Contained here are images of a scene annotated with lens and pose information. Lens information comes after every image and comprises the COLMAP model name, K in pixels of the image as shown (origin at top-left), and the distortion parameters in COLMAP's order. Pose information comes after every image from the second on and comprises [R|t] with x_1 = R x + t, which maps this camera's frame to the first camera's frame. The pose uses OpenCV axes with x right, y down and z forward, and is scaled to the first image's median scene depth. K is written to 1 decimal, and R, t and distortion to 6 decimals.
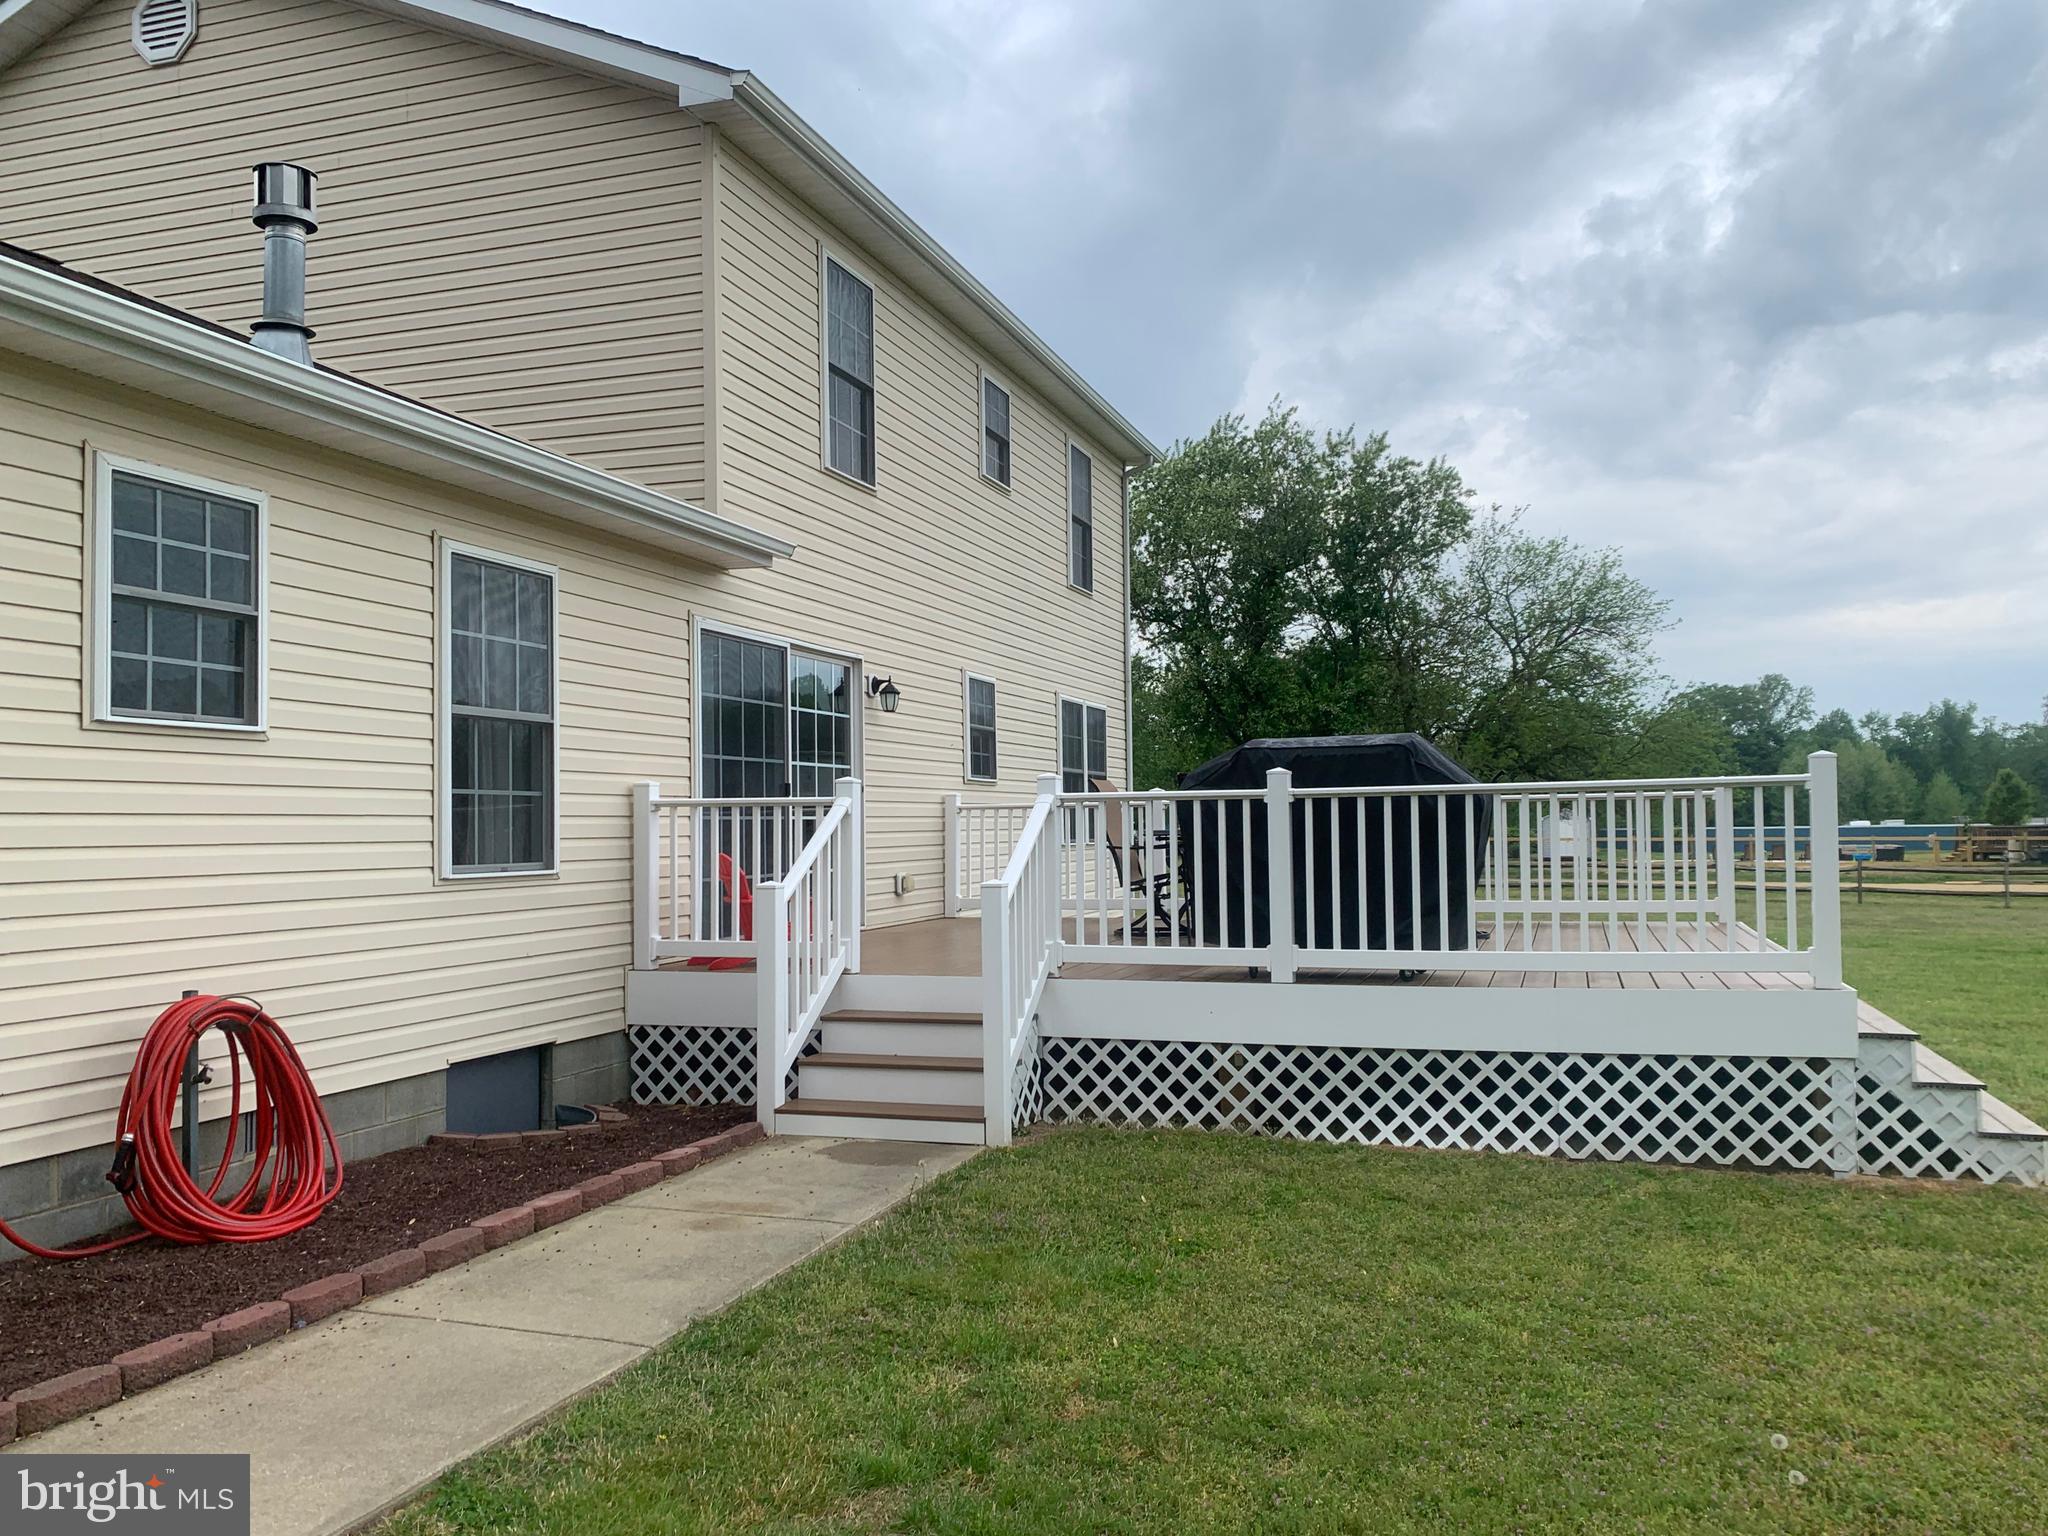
lens RADIAL K [[1579.5, 0, 1024.0], [0, 1579.5, 768.0], [0, 0, 1]] dist [0.037775, 0.007623]
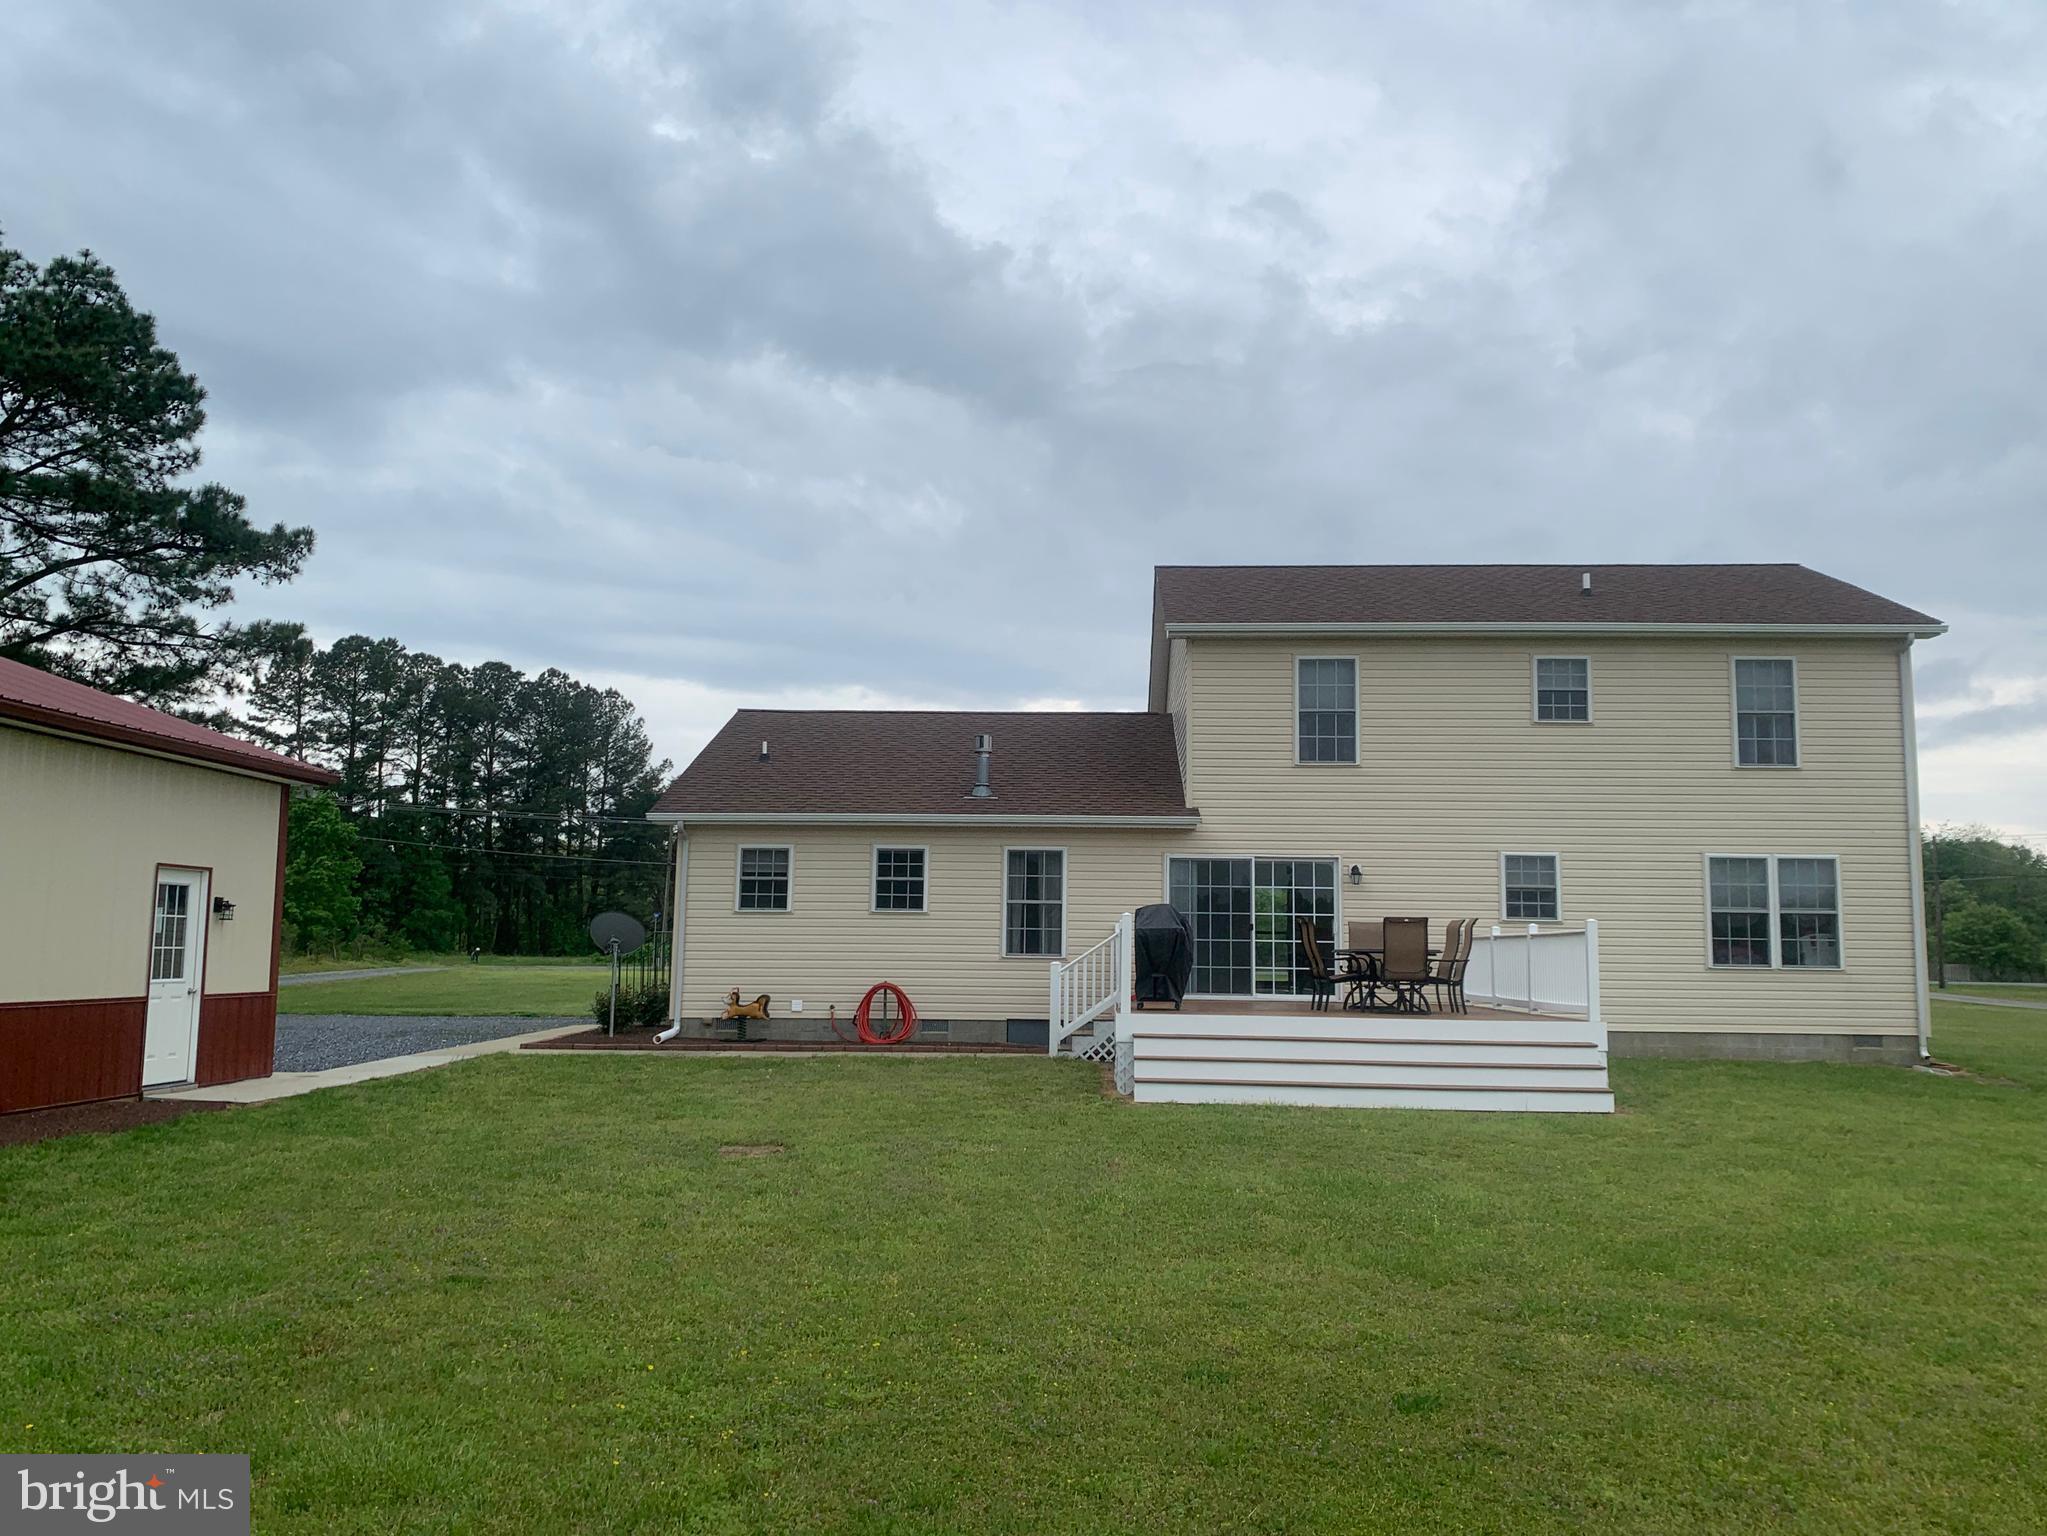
lens RADIAL K [[1568.4, 0, 1023.5], [0, 1568.4, 768.0], [0, 0, 1]] dist [0.063489, -0.188579]
pose [[0.265408, -0.098022, -0.959140, 2.804293], [0.015057, 0.995118, -0.097532, 0.001272], [0.964018, 0.011444, 0.265589, 0.254415]]
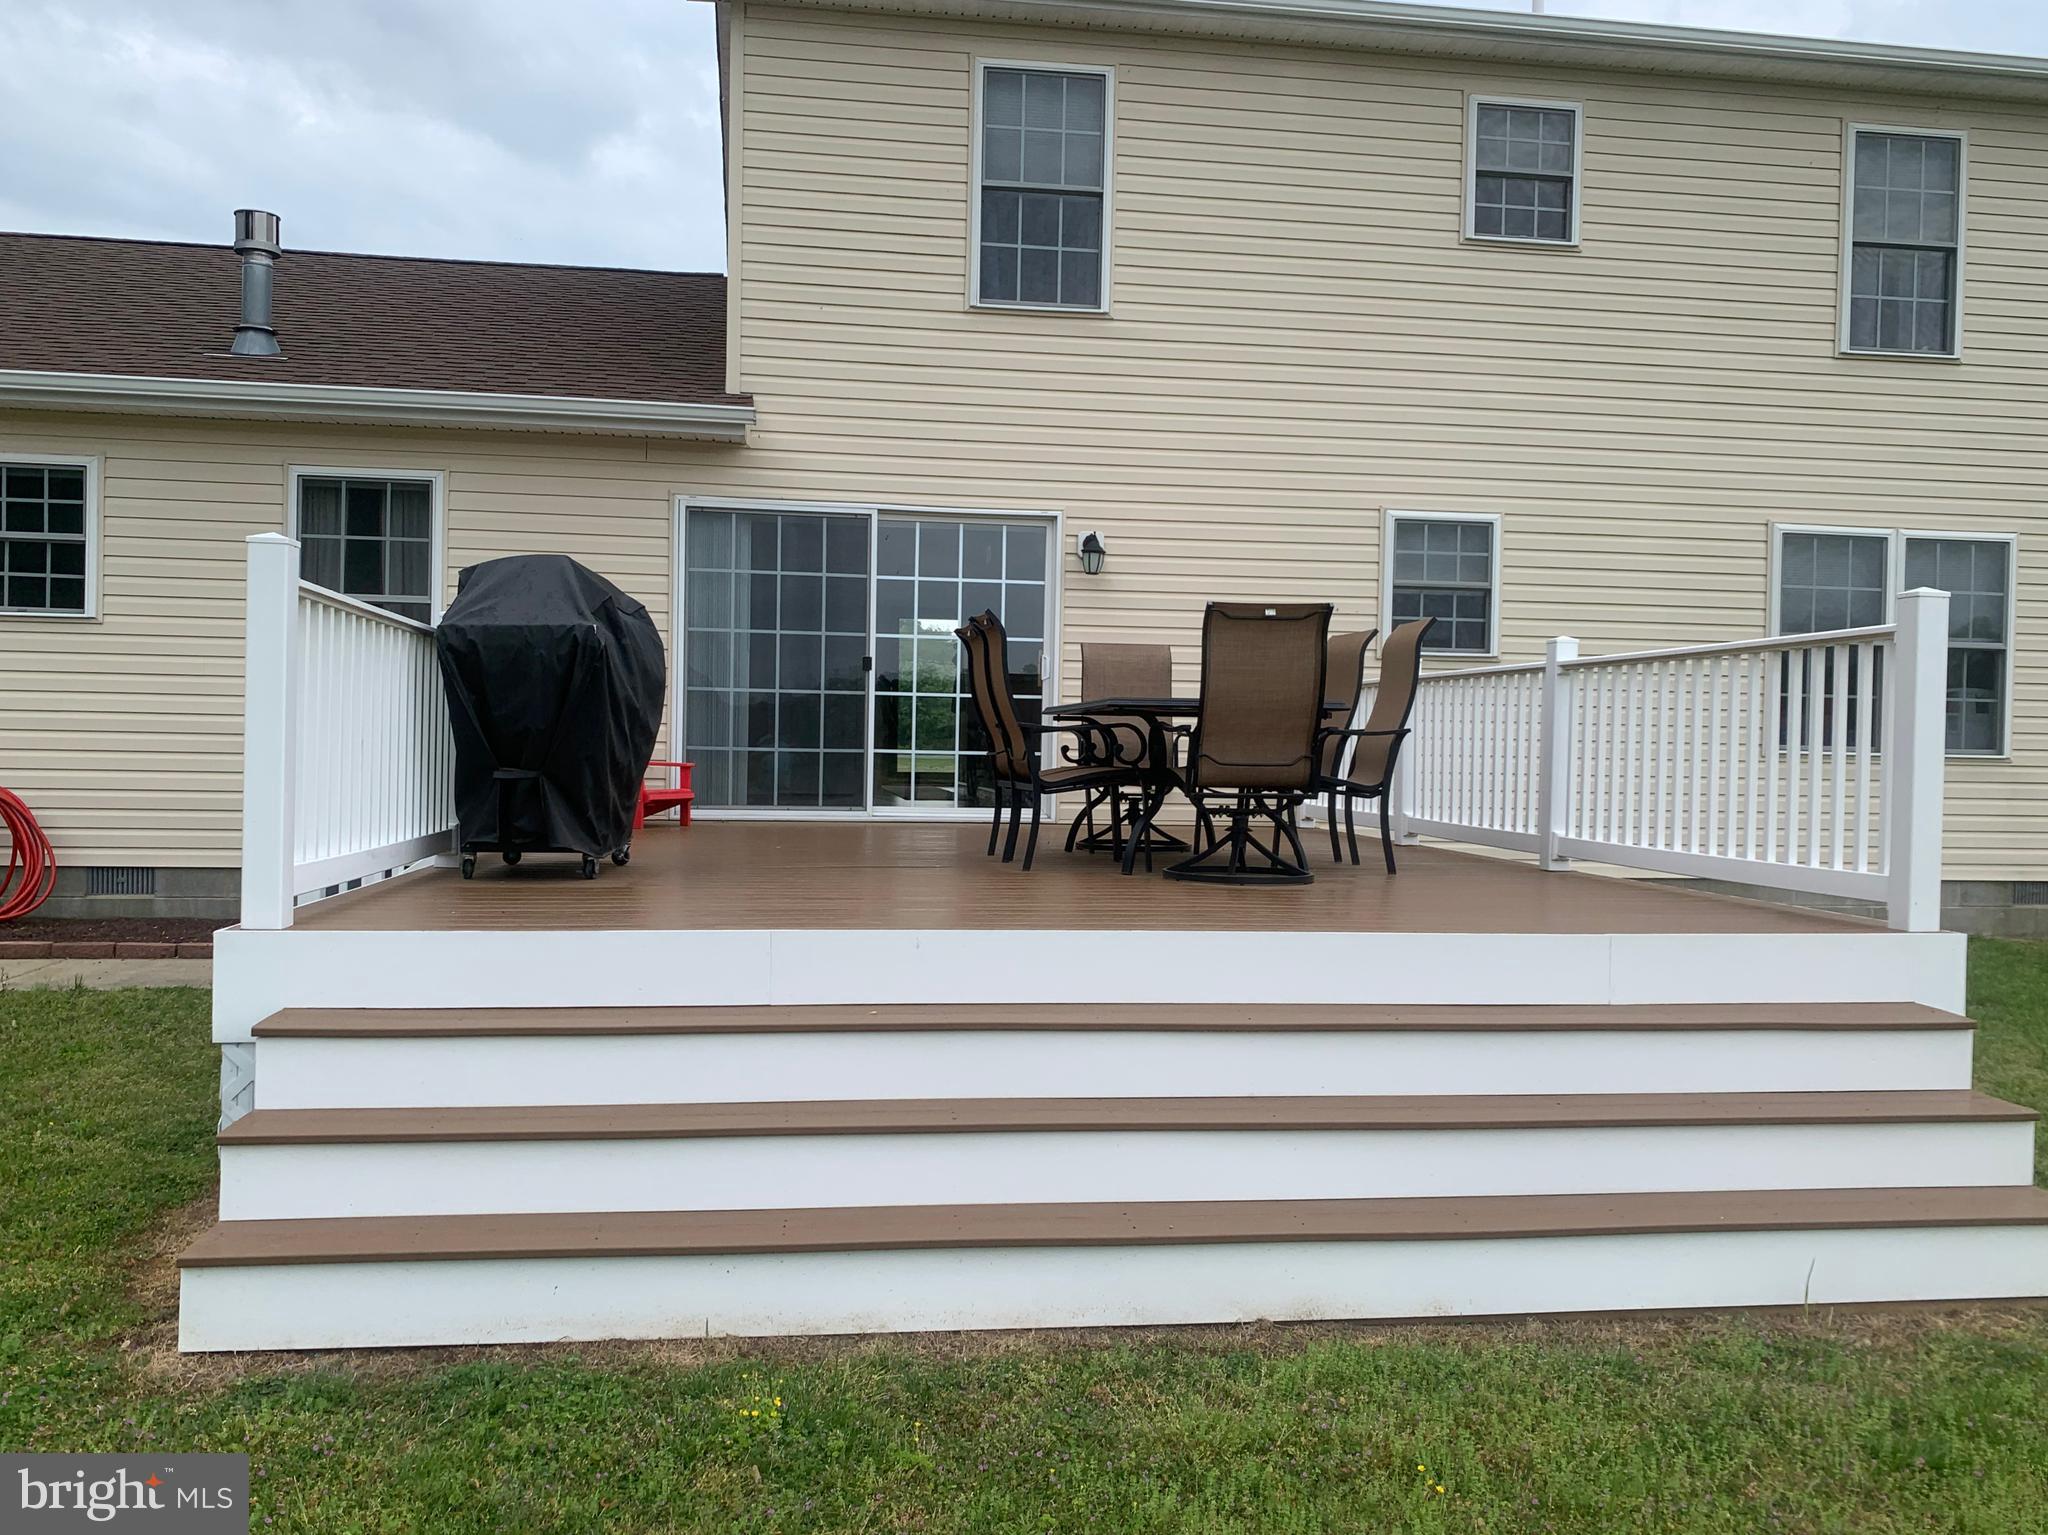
lens RADIAL K [[1579.5, 0, 1024.0], [0, 1579.5, 767.5], [0, 0, 1]] dist [0.037775, 0.007623]
pose [[0.446323, 0.034223, -0.894217, 1.191660], [0.006085, 0.999129, 0.041275, 0.057080], [0.894851, -0.023864, 0.445726, 1.037624]]
